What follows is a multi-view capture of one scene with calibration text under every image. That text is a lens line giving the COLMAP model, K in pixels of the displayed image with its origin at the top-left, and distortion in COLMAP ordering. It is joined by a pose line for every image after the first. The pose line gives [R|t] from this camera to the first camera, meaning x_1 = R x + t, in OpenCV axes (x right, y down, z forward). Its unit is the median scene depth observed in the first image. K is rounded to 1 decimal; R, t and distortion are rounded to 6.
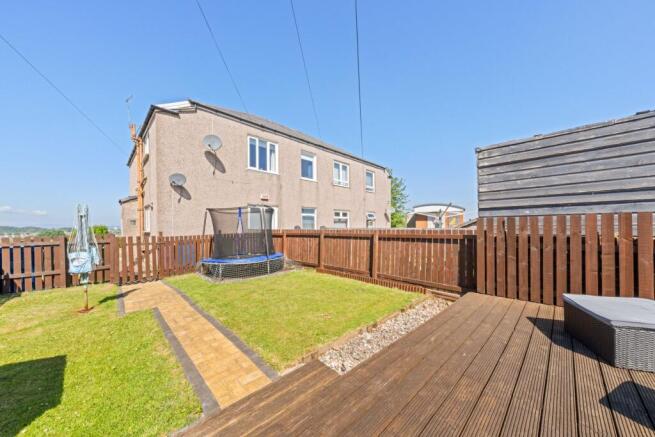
lens RADIAL K [[227.7, 0, 327.3], [0, 227.7, 224.1], [0, 0, 1]] dist [0.000165, 0.000241]
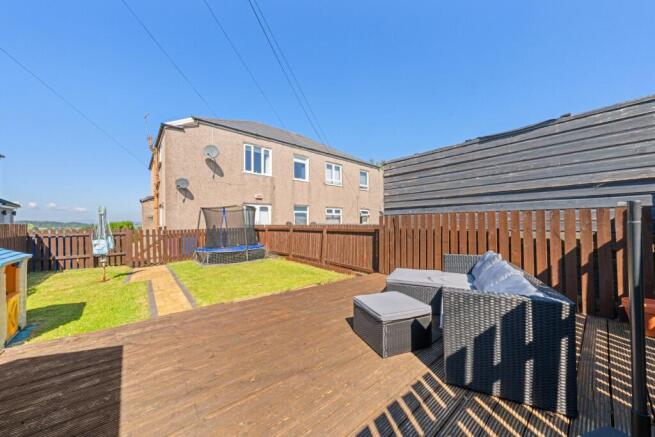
lens RADIAL K [[226.8, 0, 327.5], [0, 226.8, 218.5], [0, 0, 1]] dist [-0.000485, -0.000160]
pose [[0.997267, 0.000506, -0.073876, 0.207706], [-0.001017, 0.999976, -0.006868, -0.000973], [0.073871, 0.006924, 0.997244, -0.147216]]
